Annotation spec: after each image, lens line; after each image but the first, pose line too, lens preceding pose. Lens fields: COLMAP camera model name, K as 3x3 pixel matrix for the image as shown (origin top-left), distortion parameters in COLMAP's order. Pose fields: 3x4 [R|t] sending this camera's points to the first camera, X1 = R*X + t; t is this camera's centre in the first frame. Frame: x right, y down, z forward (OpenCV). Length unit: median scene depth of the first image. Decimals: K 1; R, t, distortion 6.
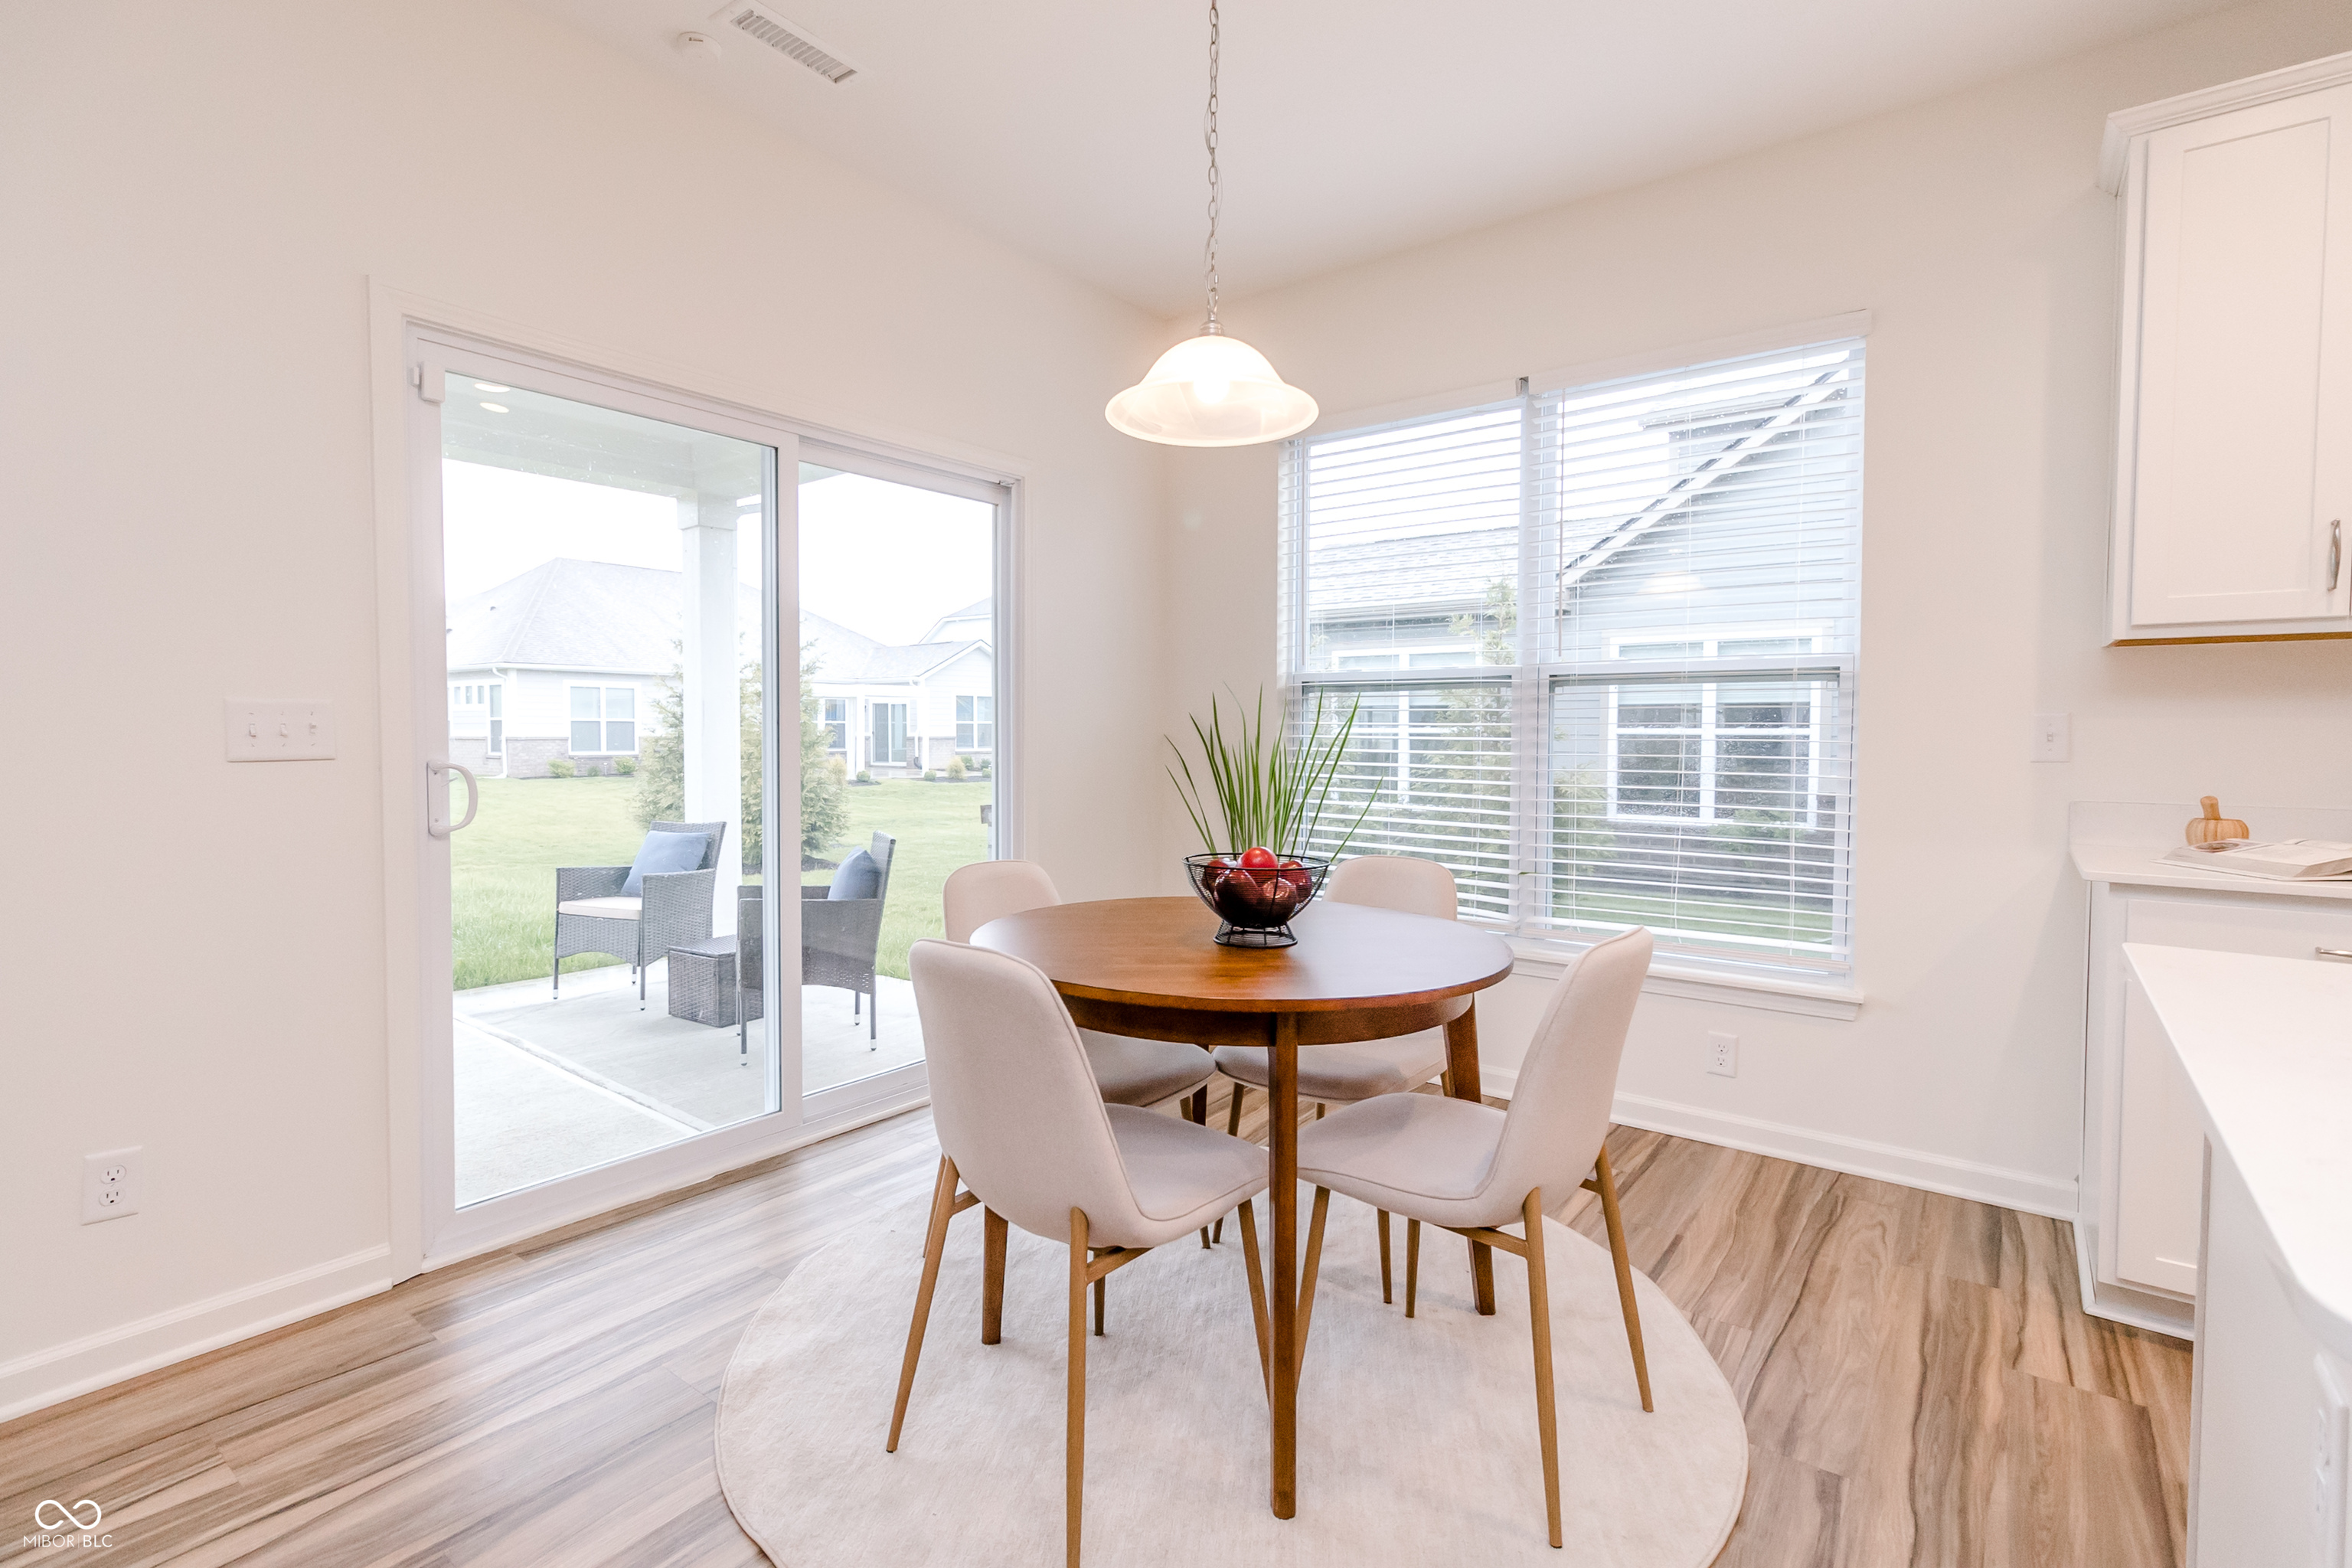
lens RADIAL K [[1085.7, 0, 1161.1], [0, 1085.7, 763.7], [0, 0, 1]] dist [0.001136, -0.000087]
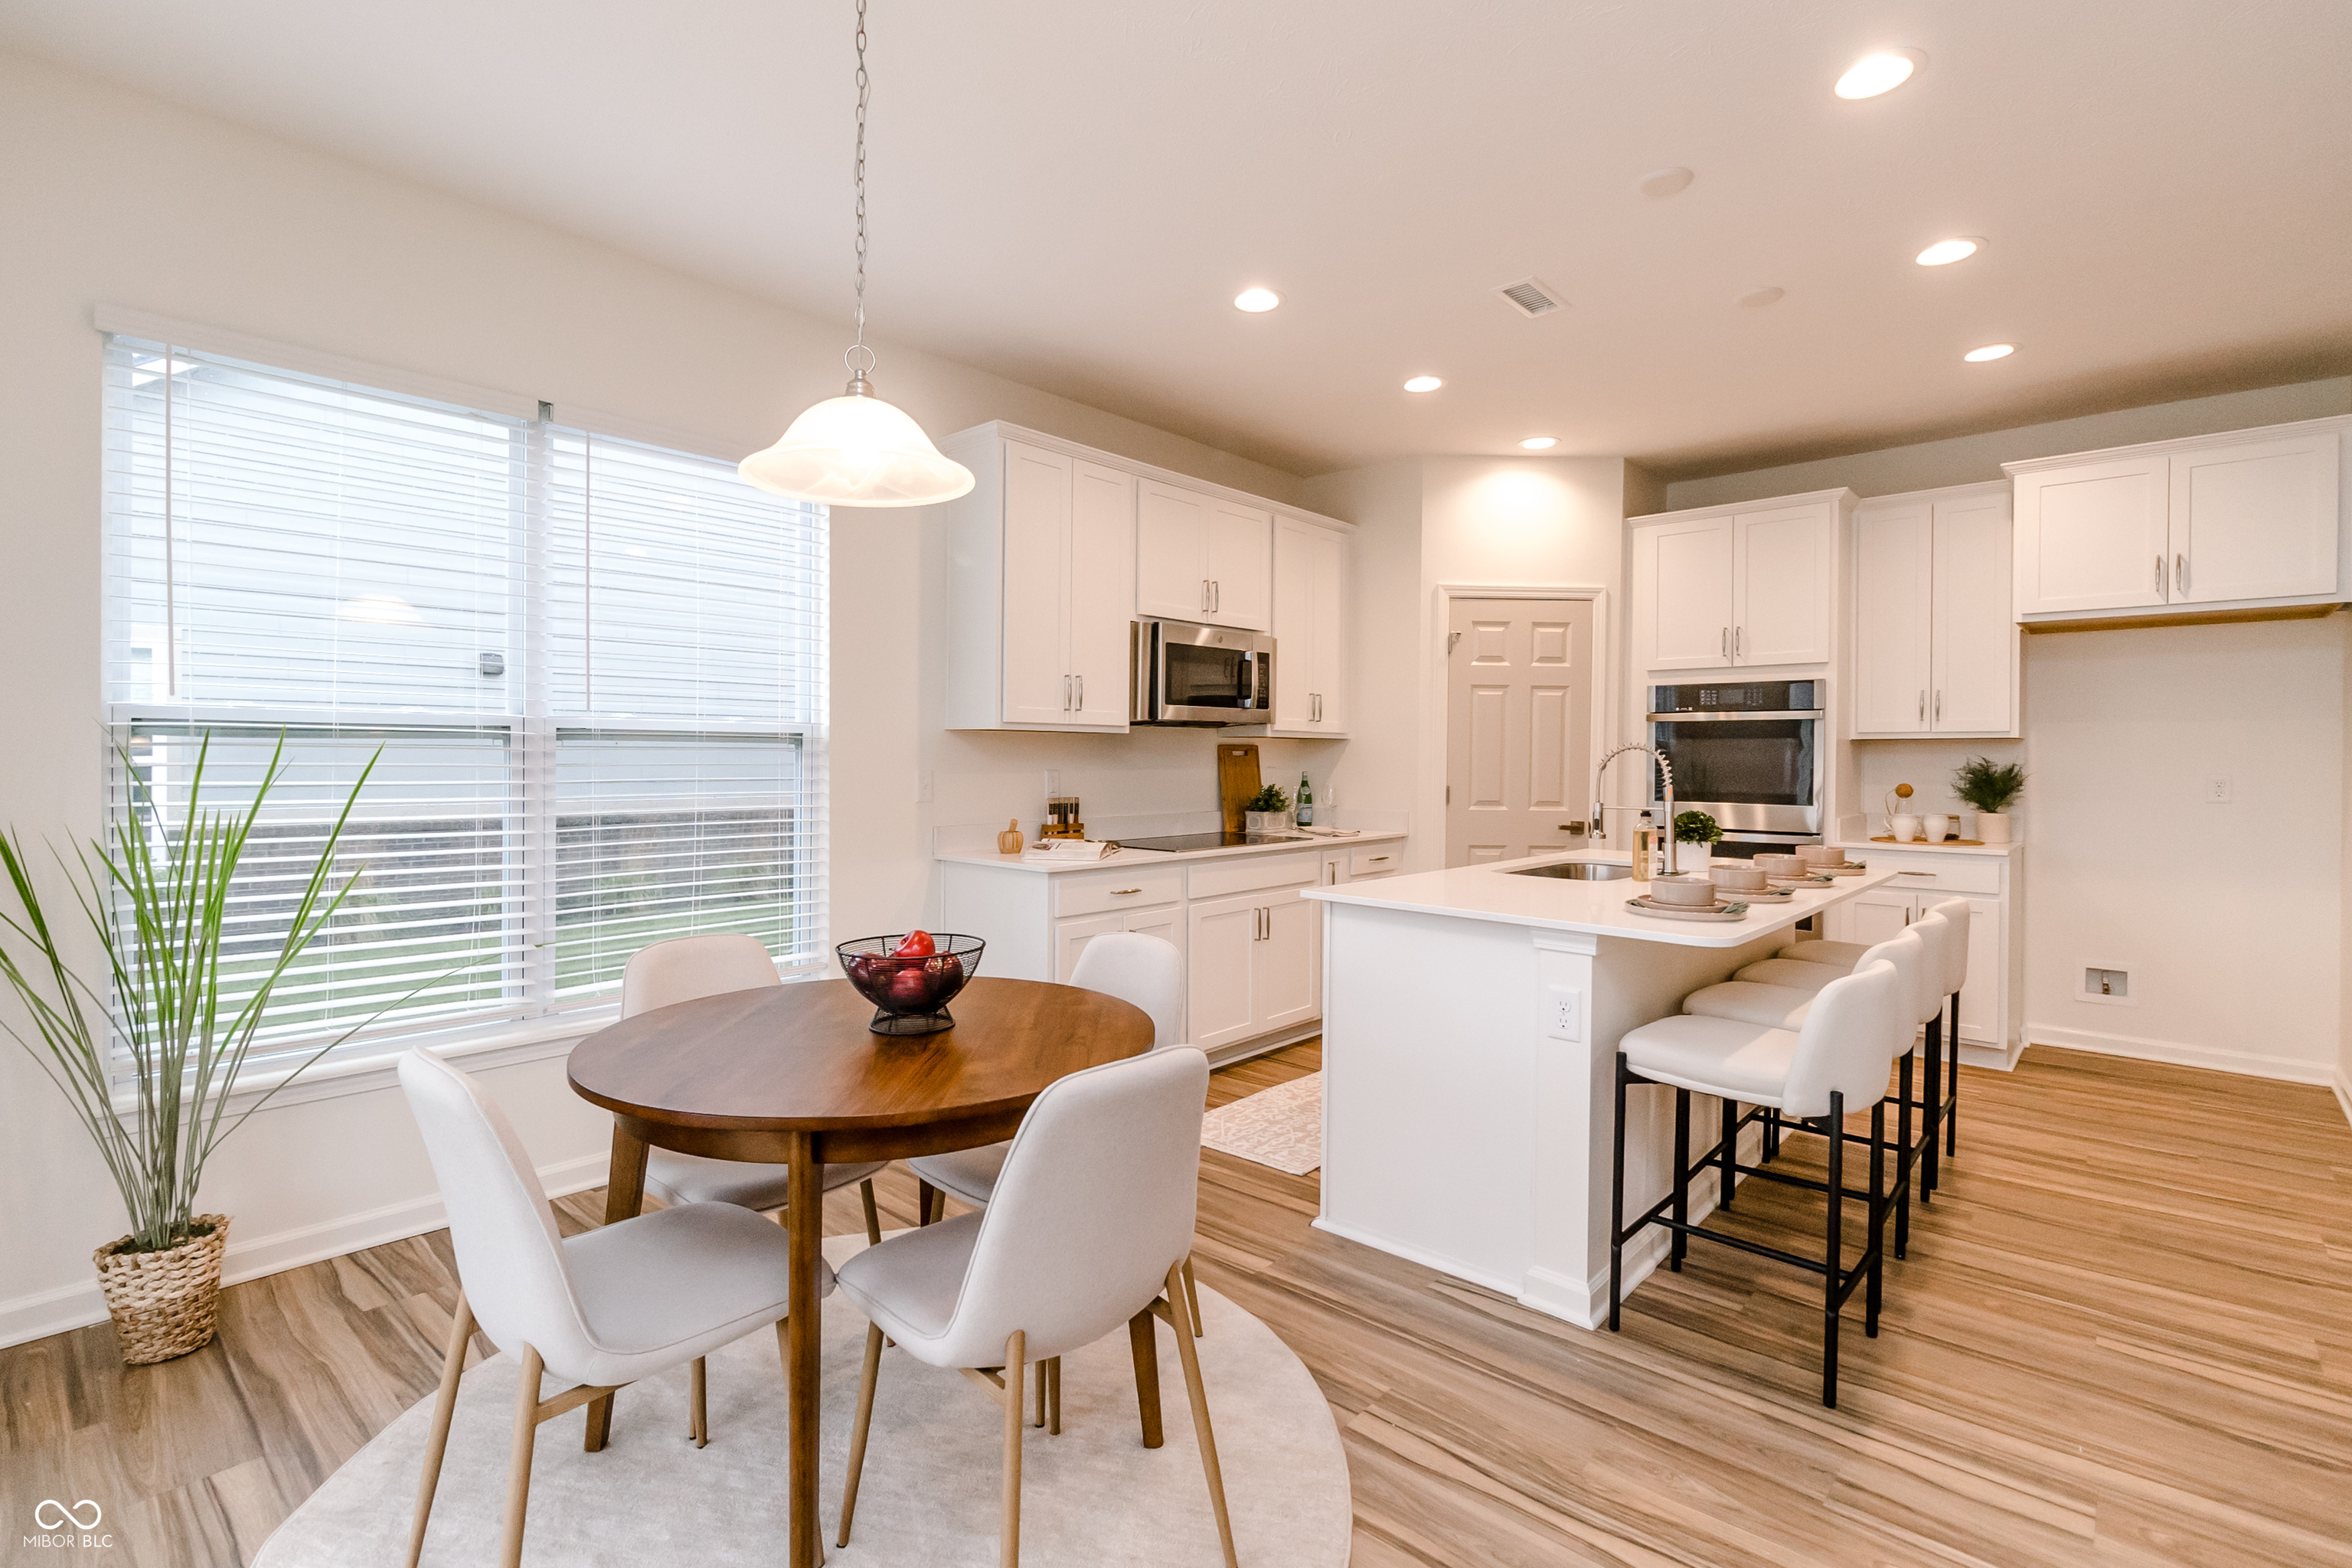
lens RADIAL K [[1085.7, 0, 1161.1], [0, 1085.7, 763.7], [0, 0, 1]] dist [0.001136, -0.000087]
pose [[0.086013, -0.007576, 0.996265, -0.465876], [0.024279, 0.999690, 0.005506, -0.038744], [-0.995998, 0.023715, 0.086171, 0.359804]]
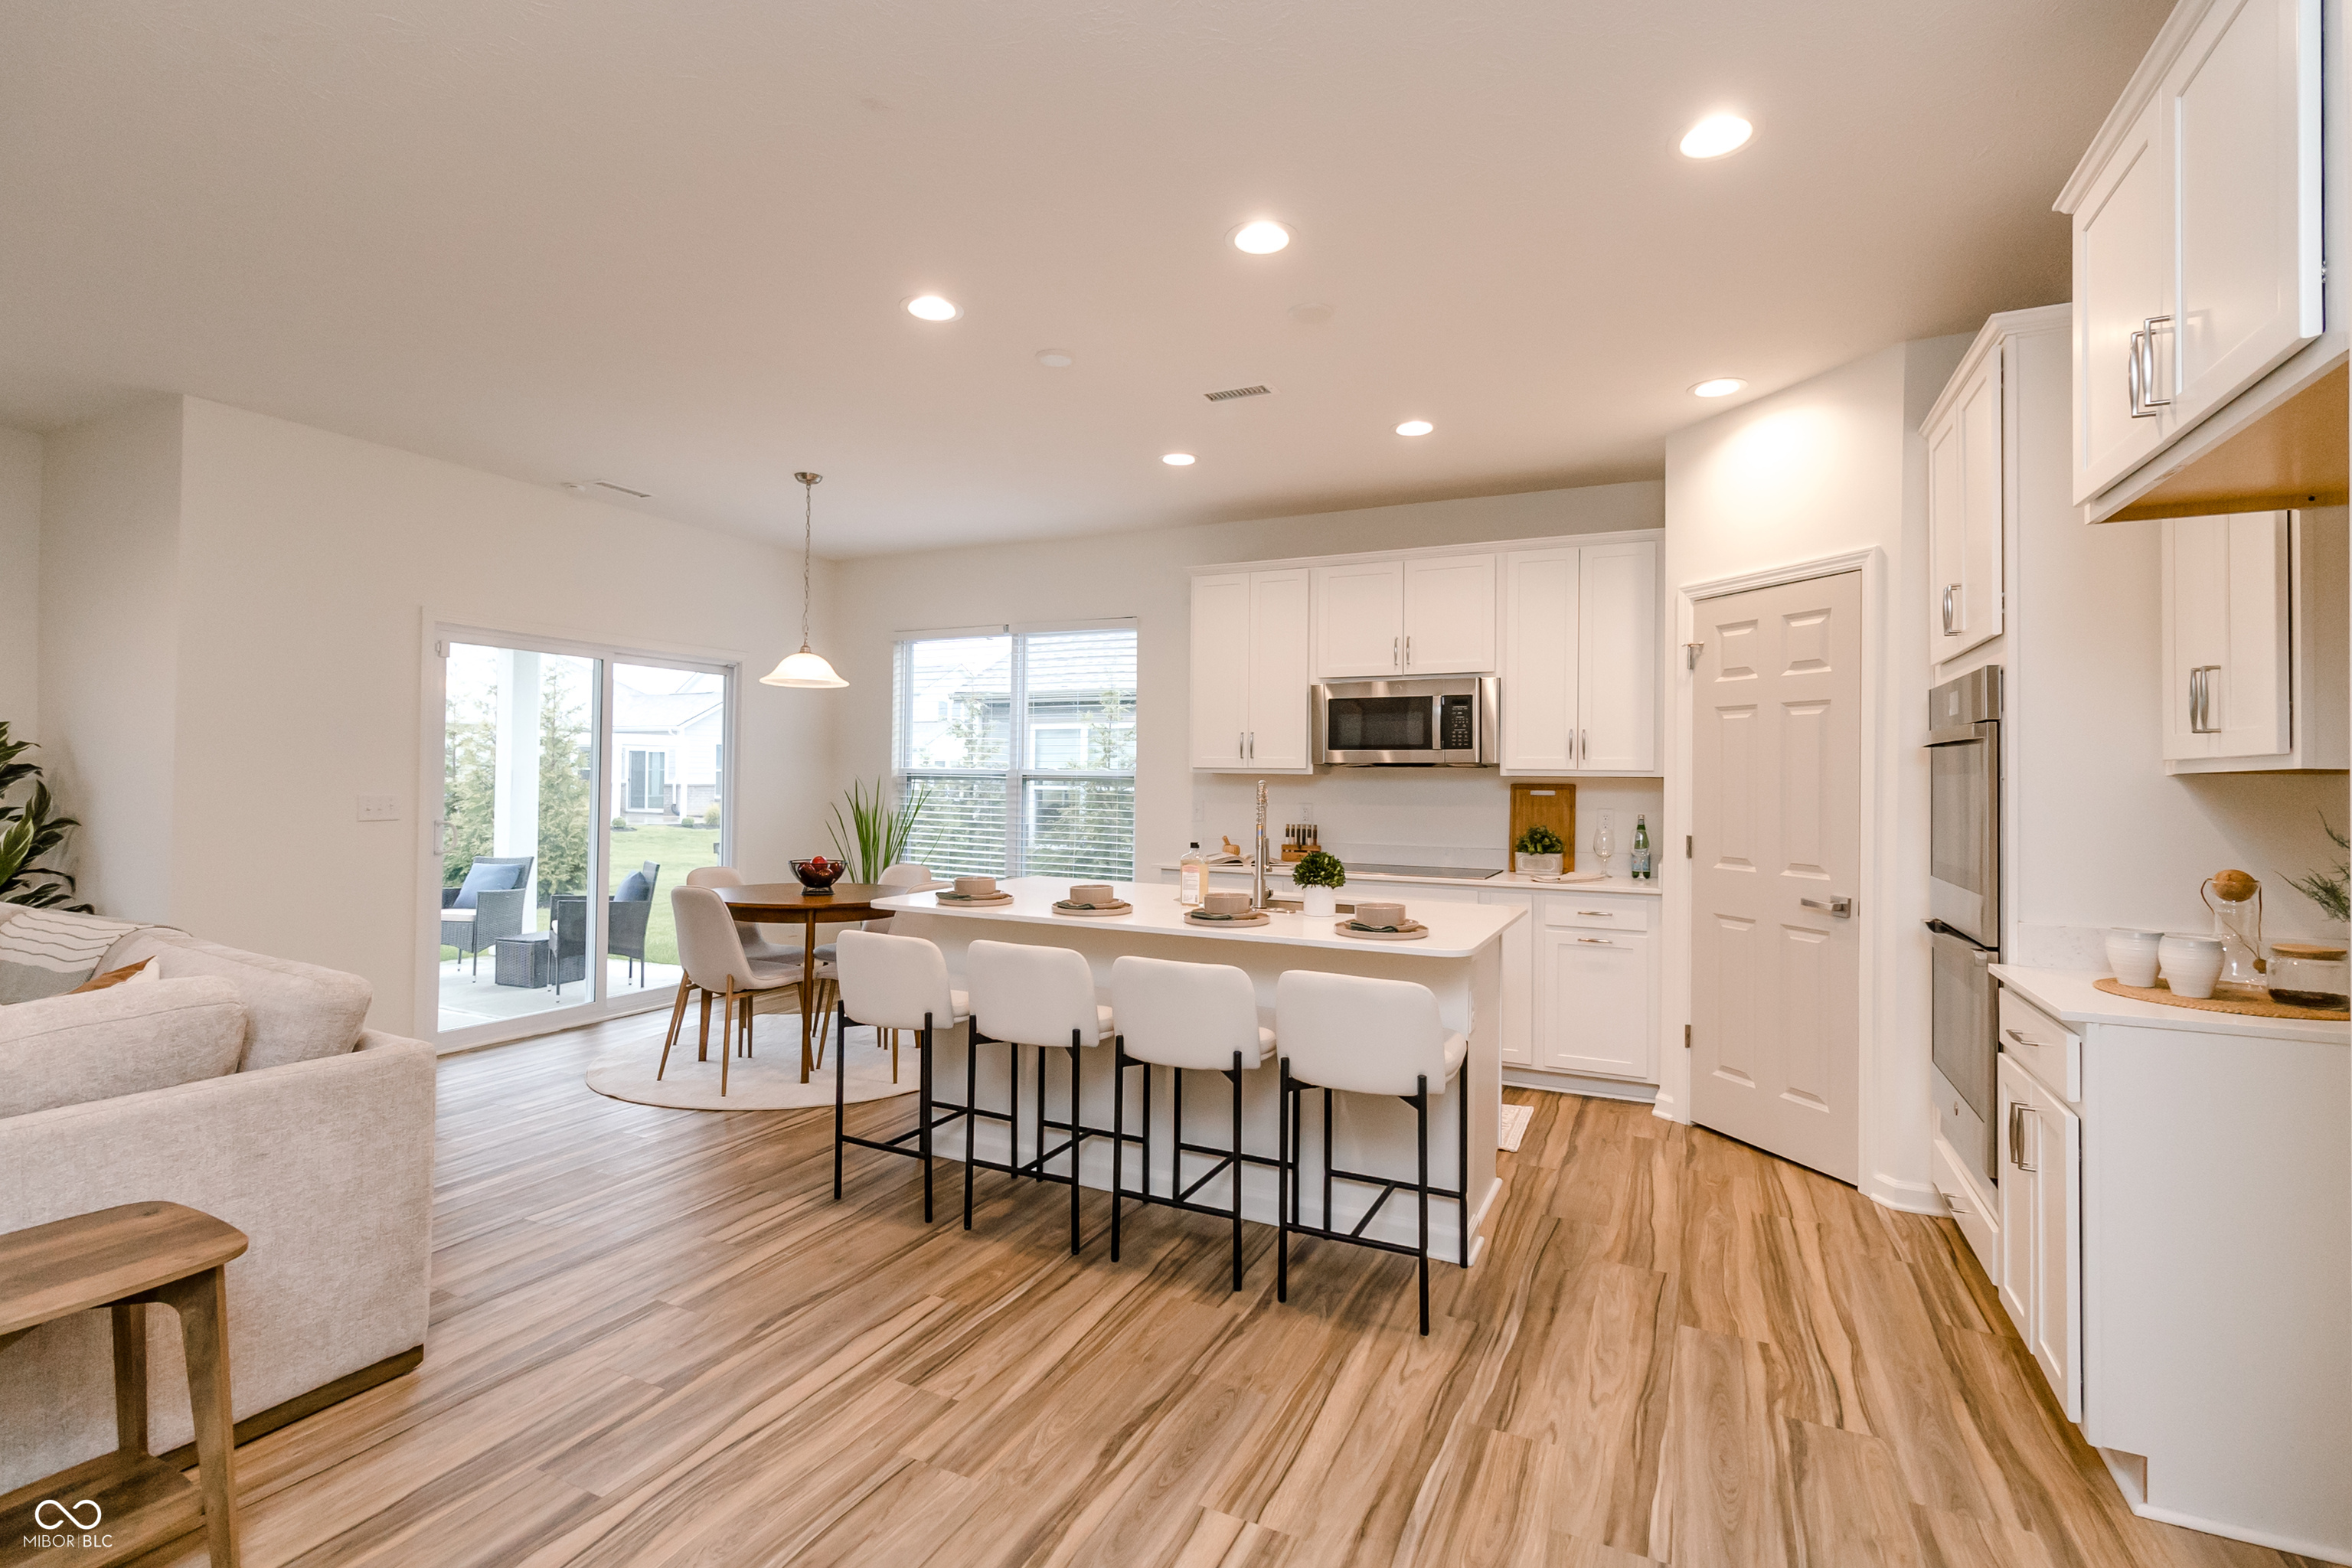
lens RADIAL K [[1085.7, 0, 1161.1], [0, 1085.7, 763.7], [0, 0, 1]] dist [0.001136, -0.000087]
pose [[0.980068, 0.013149, 0.198224, 0.190589], [-0.004697, 0.999062, -0.043045, -0.017157], [-0.198604, 0.041256, 0.979211, -0.854744]]
